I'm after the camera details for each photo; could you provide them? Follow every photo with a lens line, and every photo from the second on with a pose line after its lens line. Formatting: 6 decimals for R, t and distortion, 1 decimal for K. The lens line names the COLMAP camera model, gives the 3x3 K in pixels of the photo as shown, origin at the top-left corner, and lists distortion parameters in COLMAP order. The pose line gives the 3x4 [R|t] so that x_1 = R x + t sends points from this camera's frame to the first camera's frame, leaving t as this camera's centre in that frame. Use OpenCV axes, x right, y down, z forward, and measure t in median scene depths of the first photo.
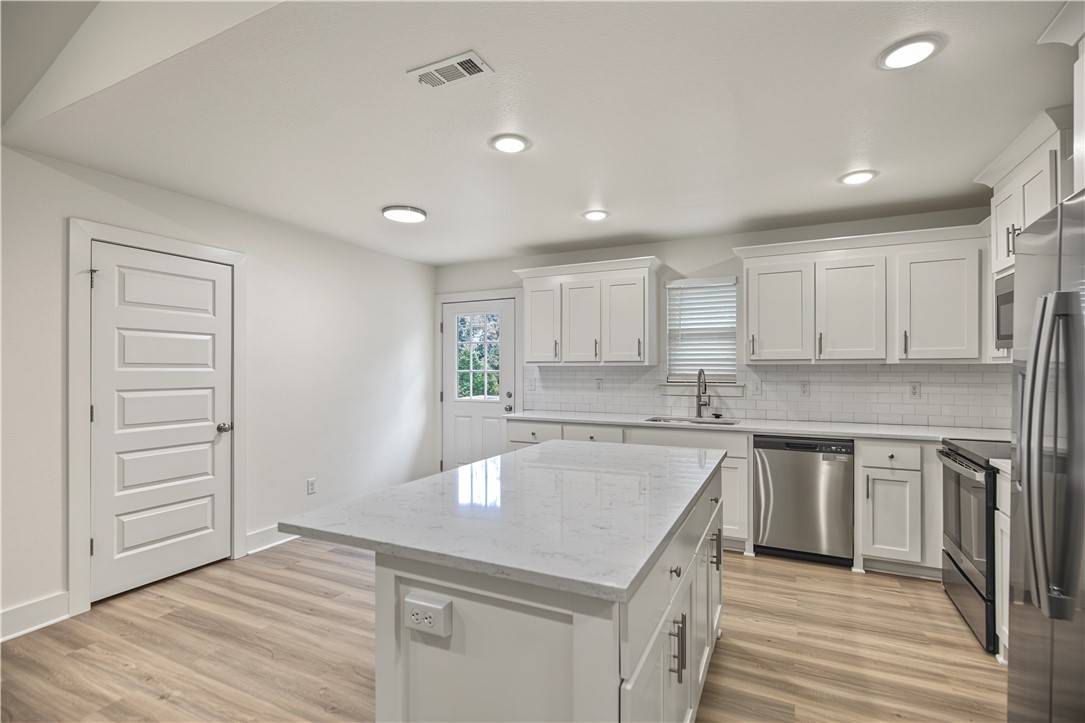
lens RADIAL K [[492.3, 0, 555.0], [0, 492.3, 371.0], [0, 0, 1]] dist [-0.002835, 0.000964]
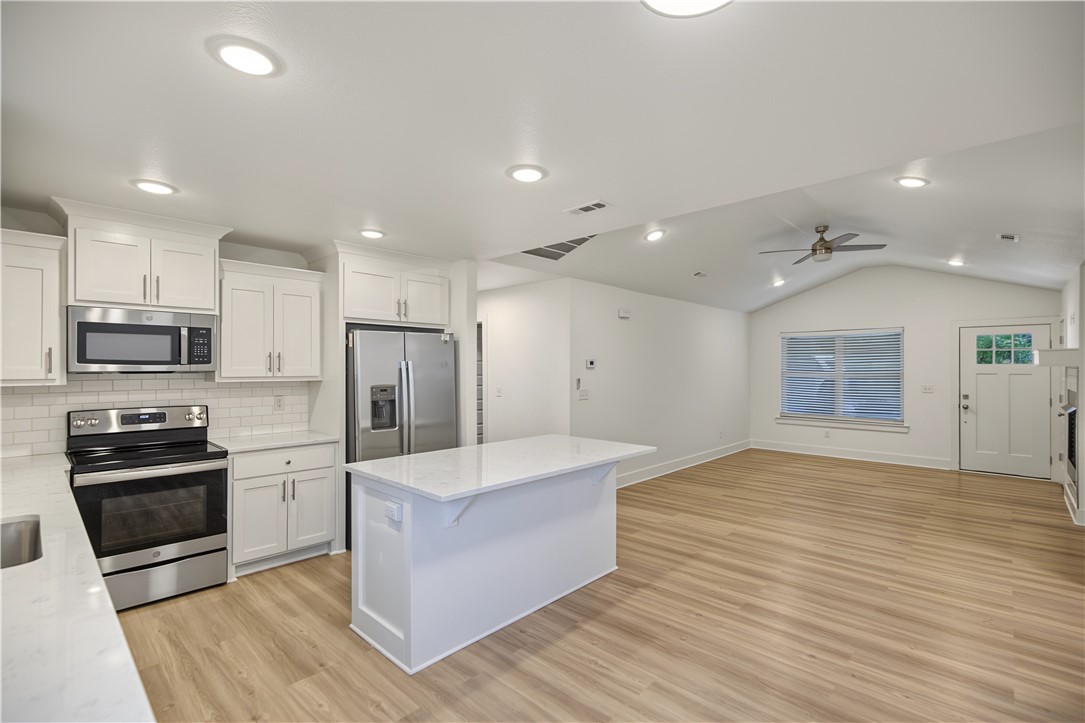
lens RADIAL K [[492.3, 0, 551.2], [0, 492.3, 367.2], [0, 0, 1]] dist [-0.002835, 0.000964]
pose [[-0.952240, 0.002492, 0.305342, -0.275503], [0.002901, 0.999995, 0.000887, -0.037702], [-0.305338, 0.001731, -0.952242, 1.197849]]
